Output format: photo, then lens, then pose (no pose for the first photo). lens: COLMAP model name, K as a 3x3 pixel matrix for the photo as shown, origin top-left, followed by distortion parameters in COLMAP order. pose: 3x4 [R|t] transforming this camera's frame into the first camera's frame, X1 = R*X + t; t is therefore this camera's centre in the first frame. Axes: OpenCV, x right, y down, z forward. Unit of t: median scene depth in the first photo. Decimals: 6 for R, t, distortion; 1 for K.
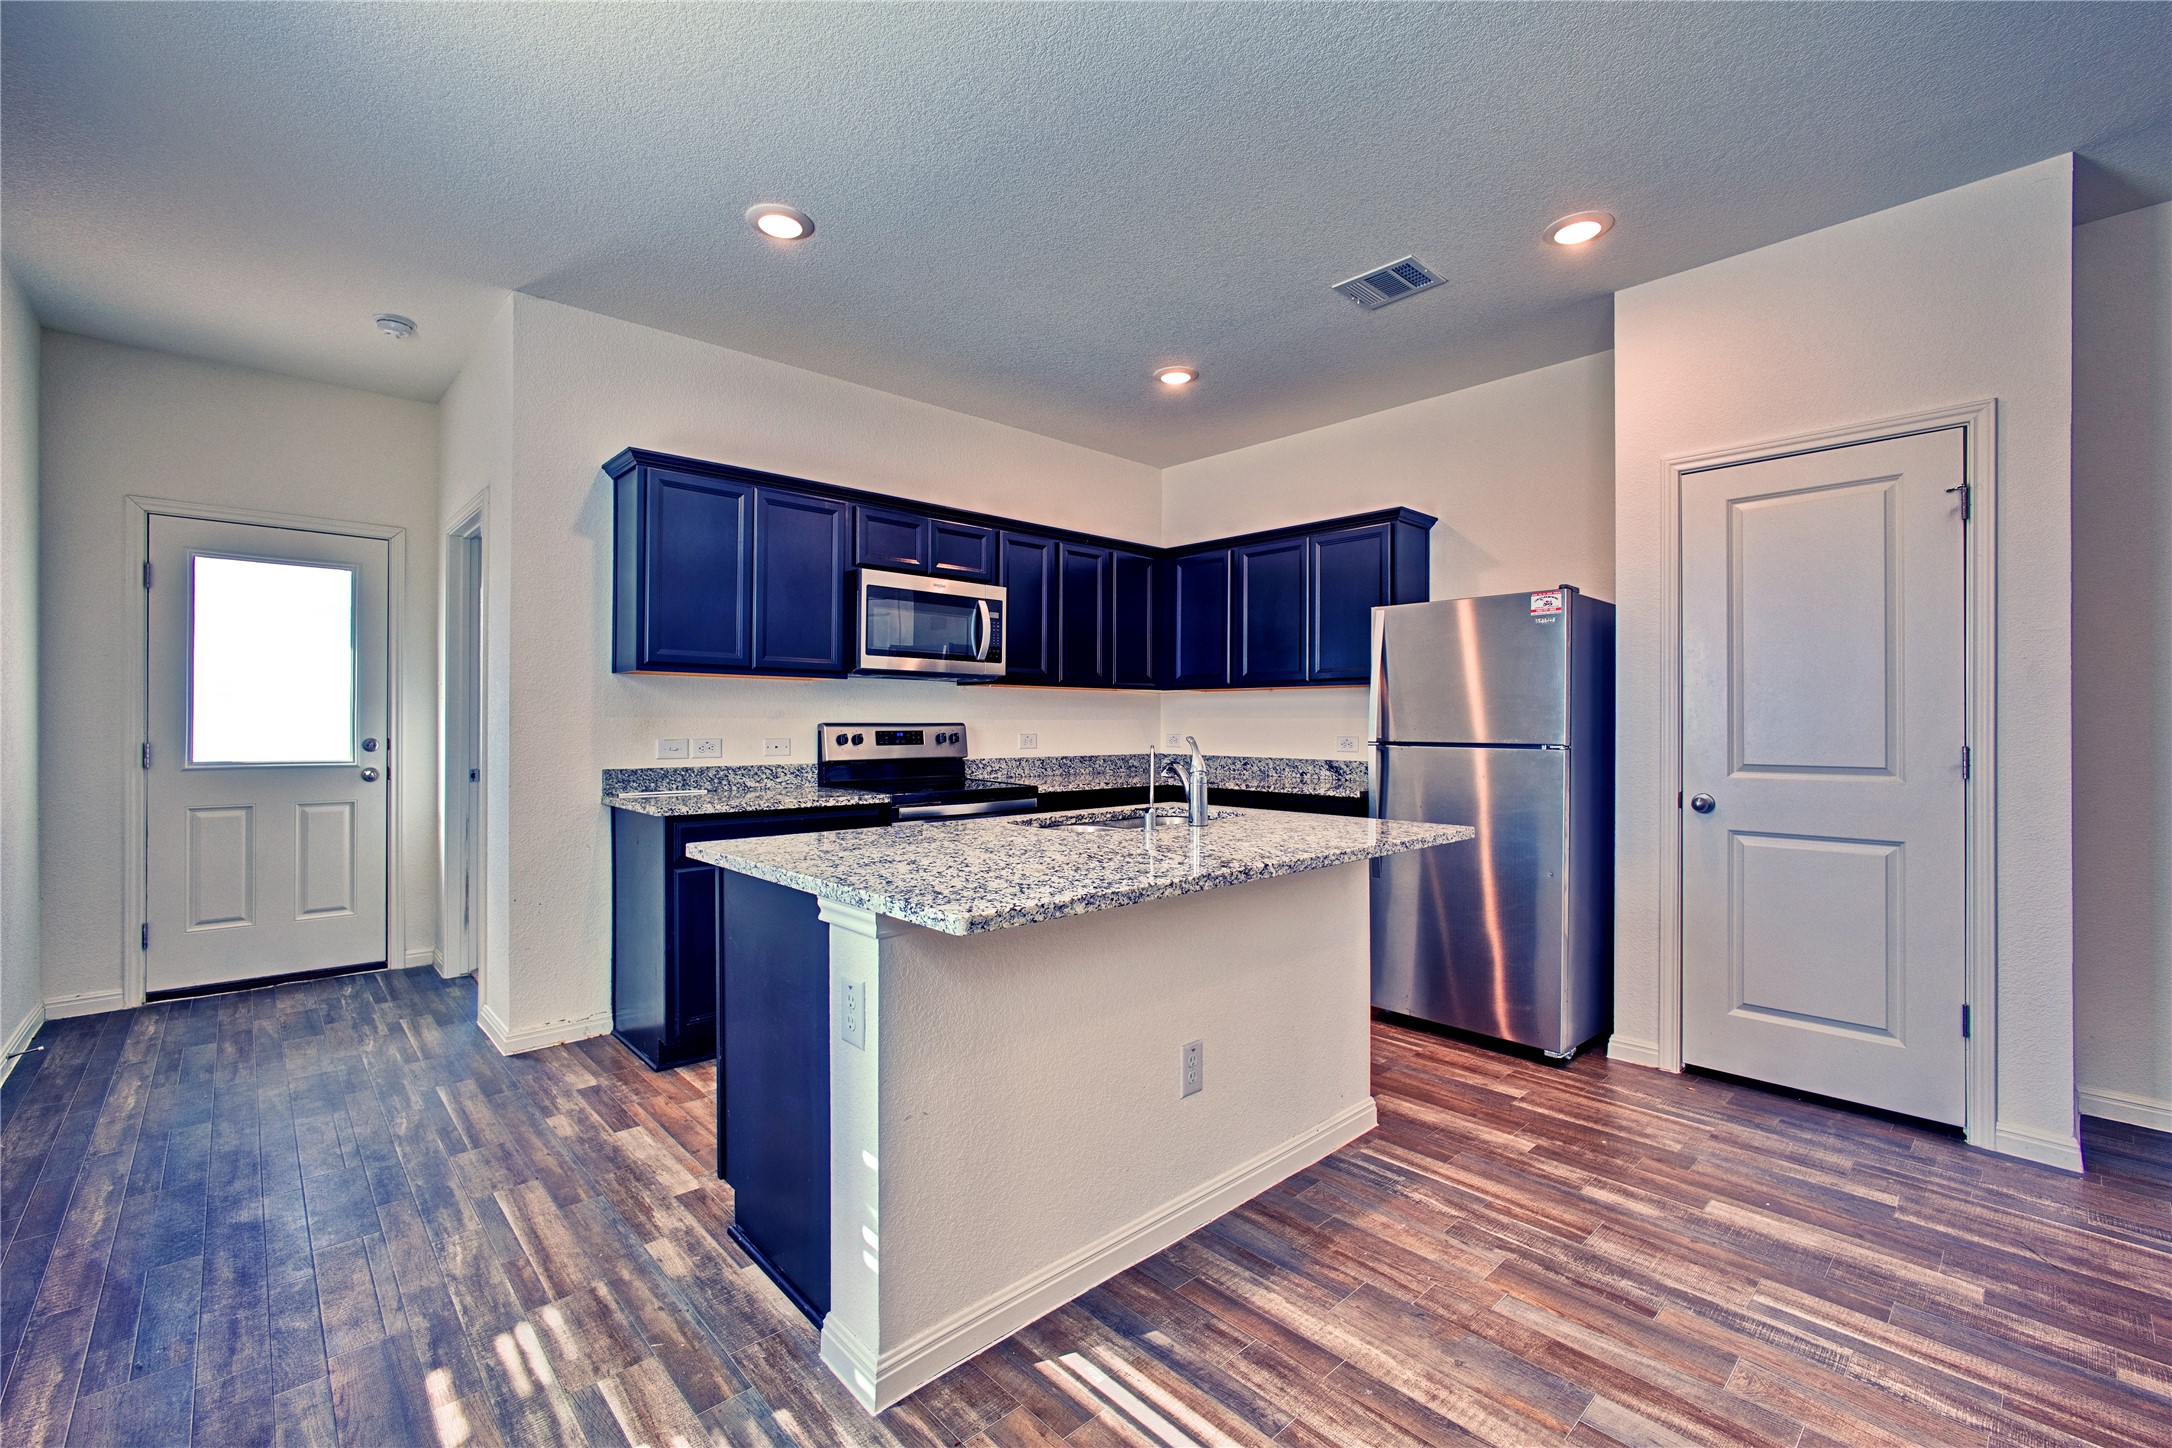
lens RADIAL K [[916.0, 0, 1086.3], [0, 916.0, 721.9], [0, 0, 1]] dist [-0.012181, 0.002761]
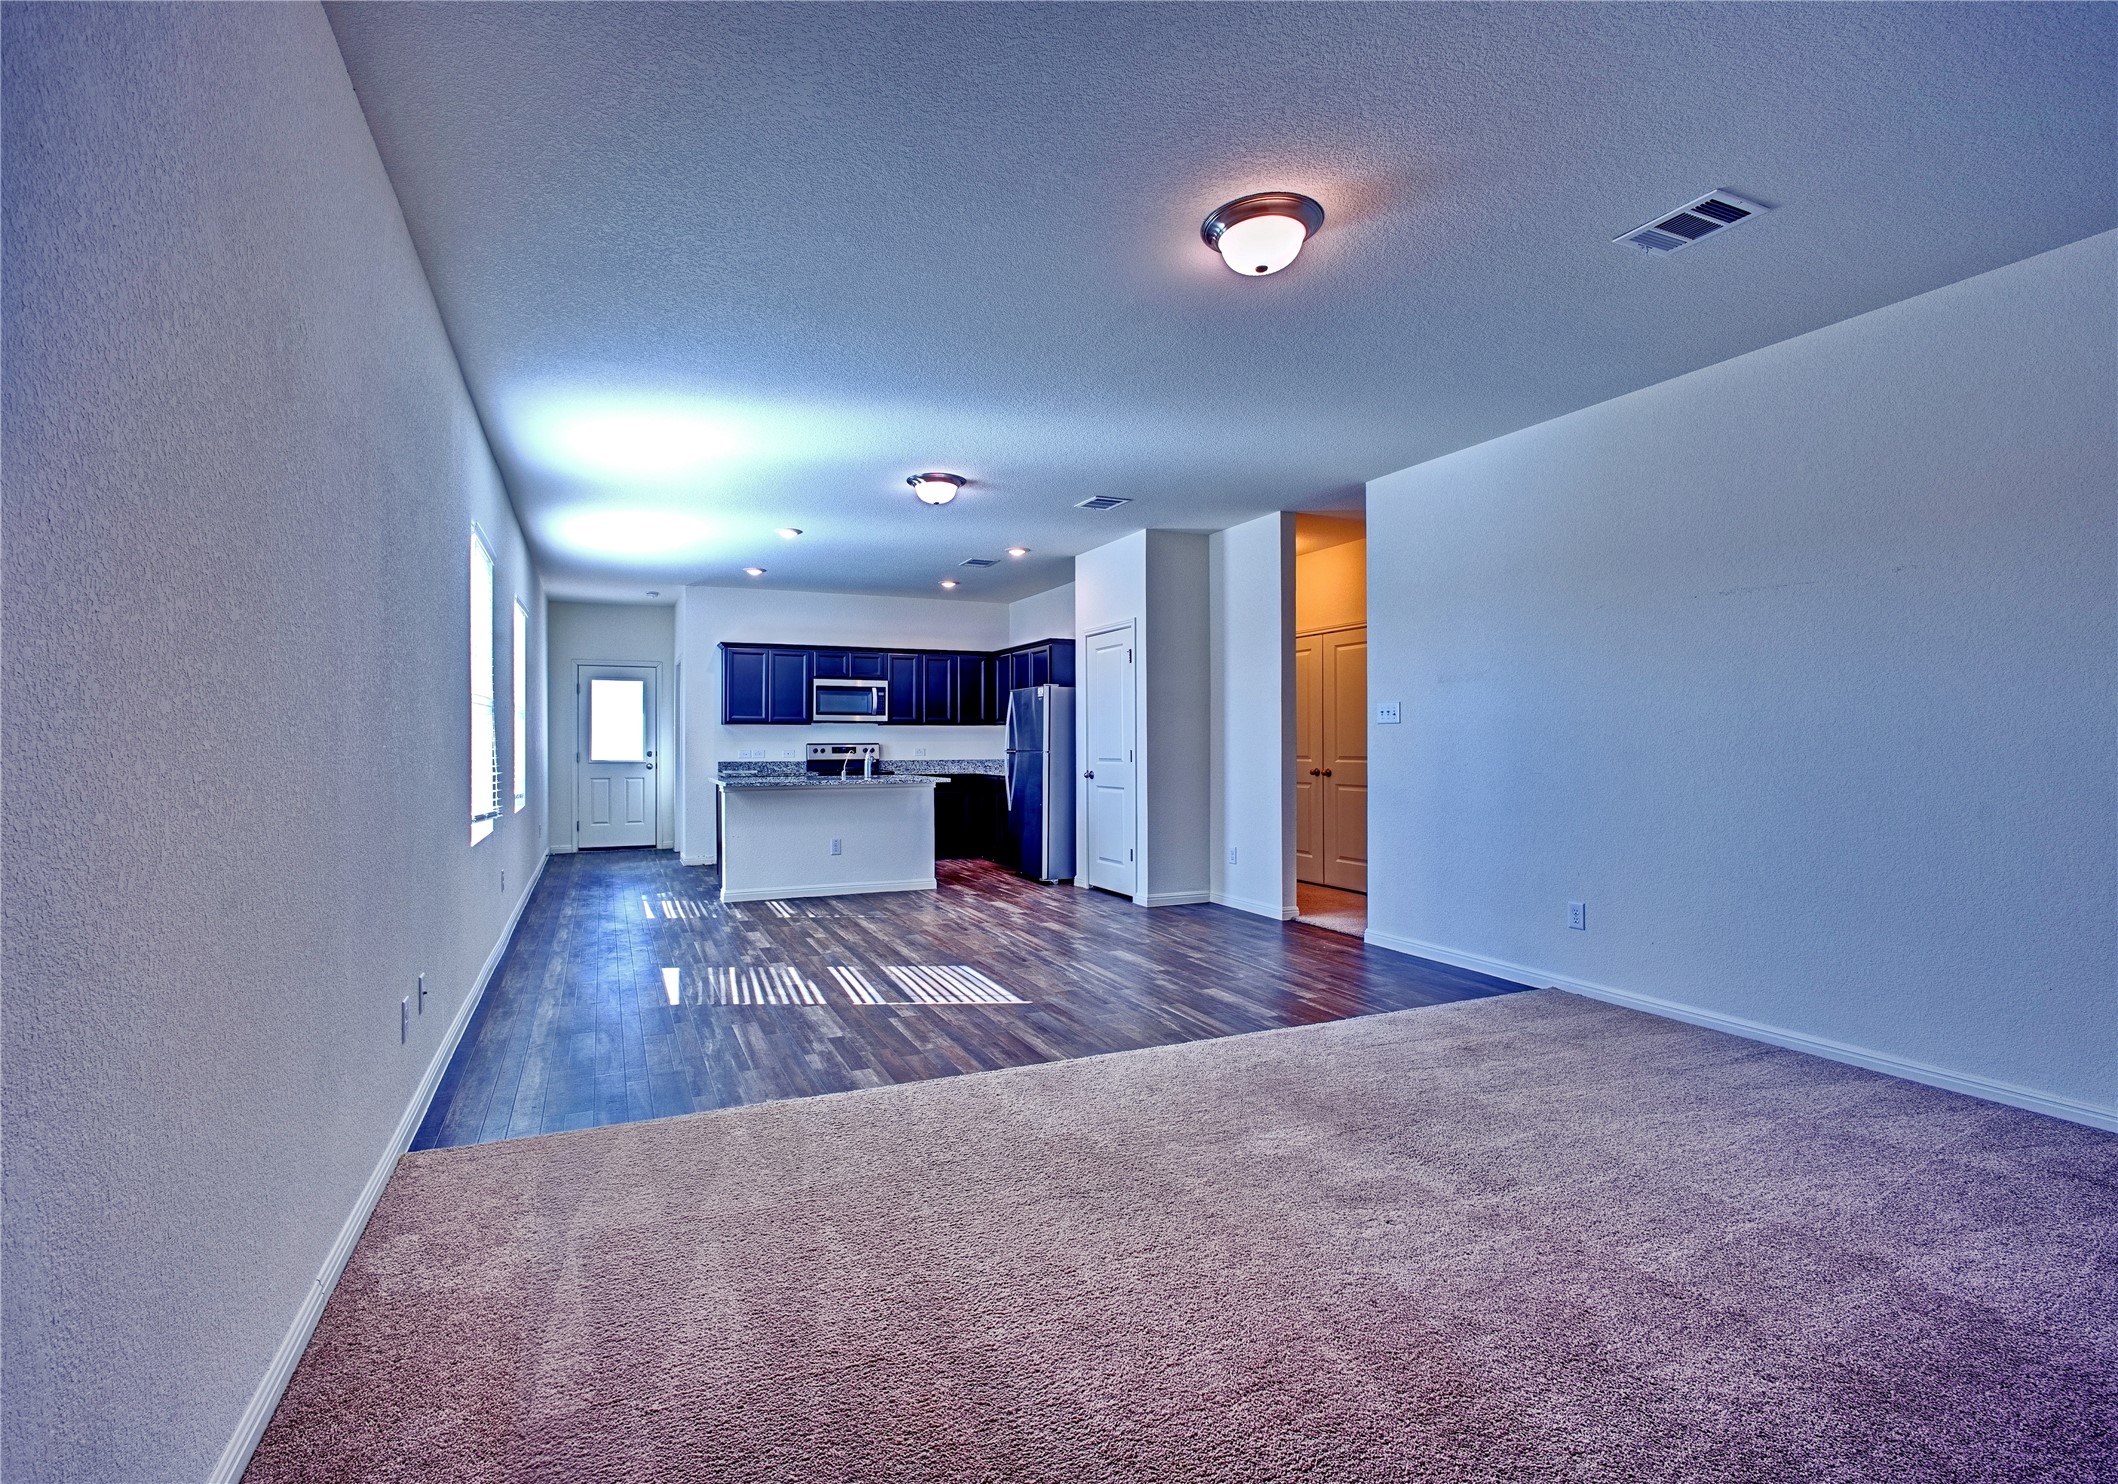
lens RADIAL K [[948.8, 0, 1025.0], [0, 948.8, 754.6], [0, 0, 1]] dist [-0.033228, -0.000197]
pose [[0.944622, -0.001356, -0.328157, 1.012481], [0.005771, 0.999905, 0.012481, 0.002665], [0.328109, -0.013684, 0.944541, -1.077602]]
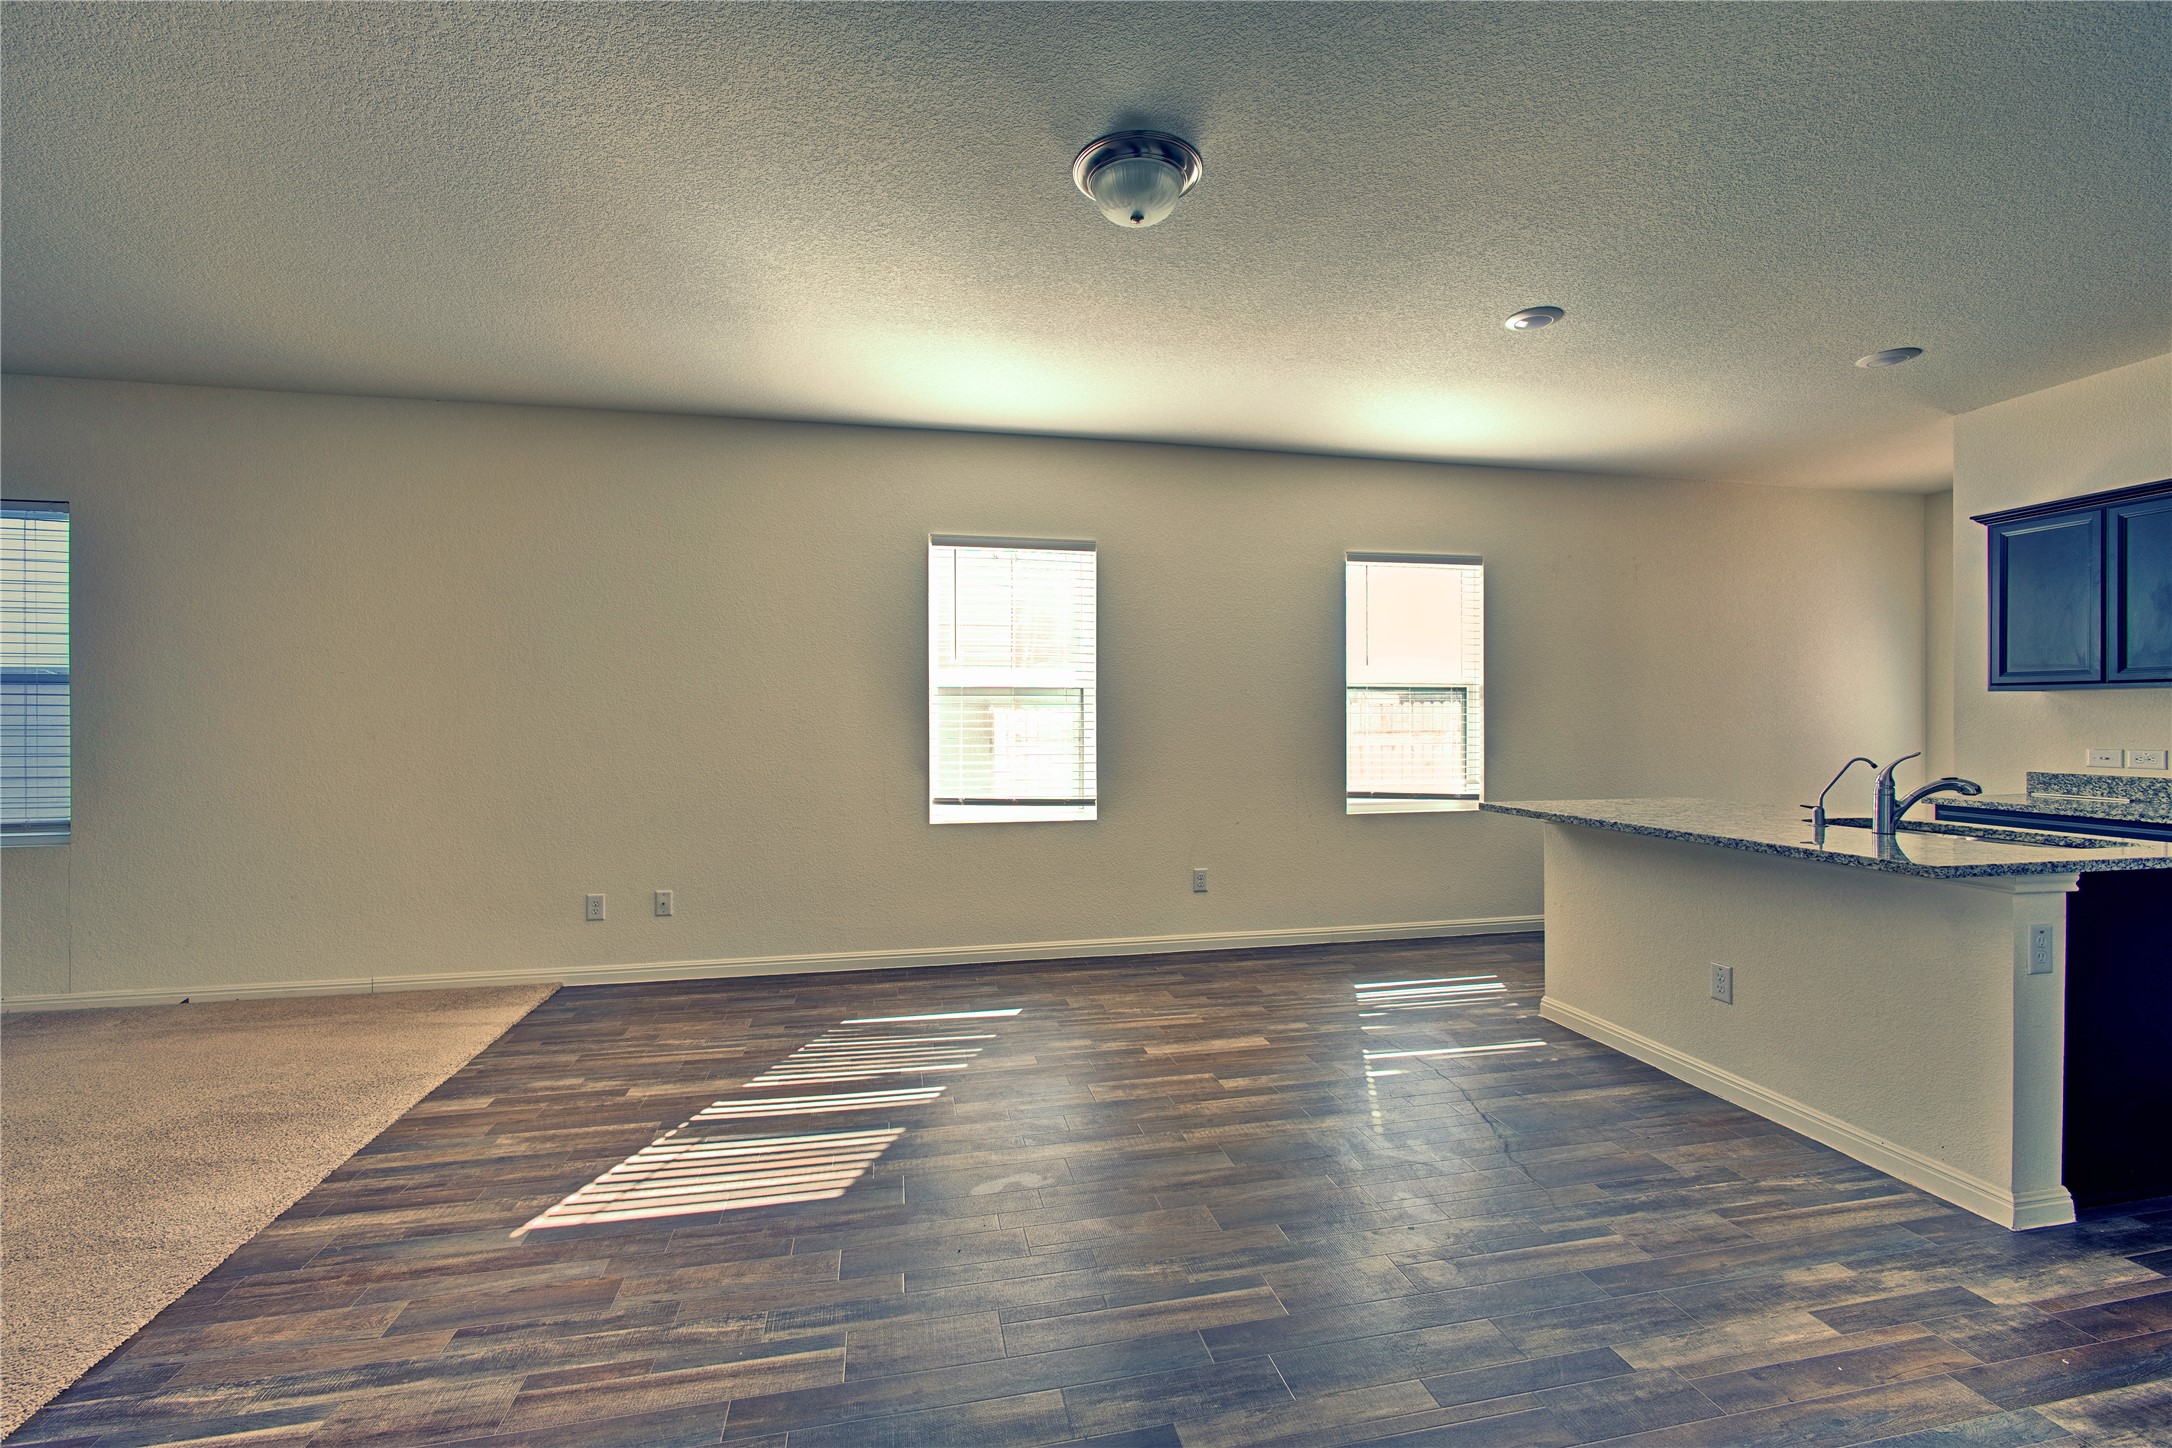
lens RADIAL K [[916.0, 0, 1077.9], [0, 916.0, 732.7], [0, 0, 1]] dist [-0.012181, 0.002761]
pose [[-0.520010, 0.010501, -0.854095, 0.976496], [0.002265, 0.999938, 0.010915, -0.013155], [0.854157, 0.003741, -0.520002, 0.471669]]
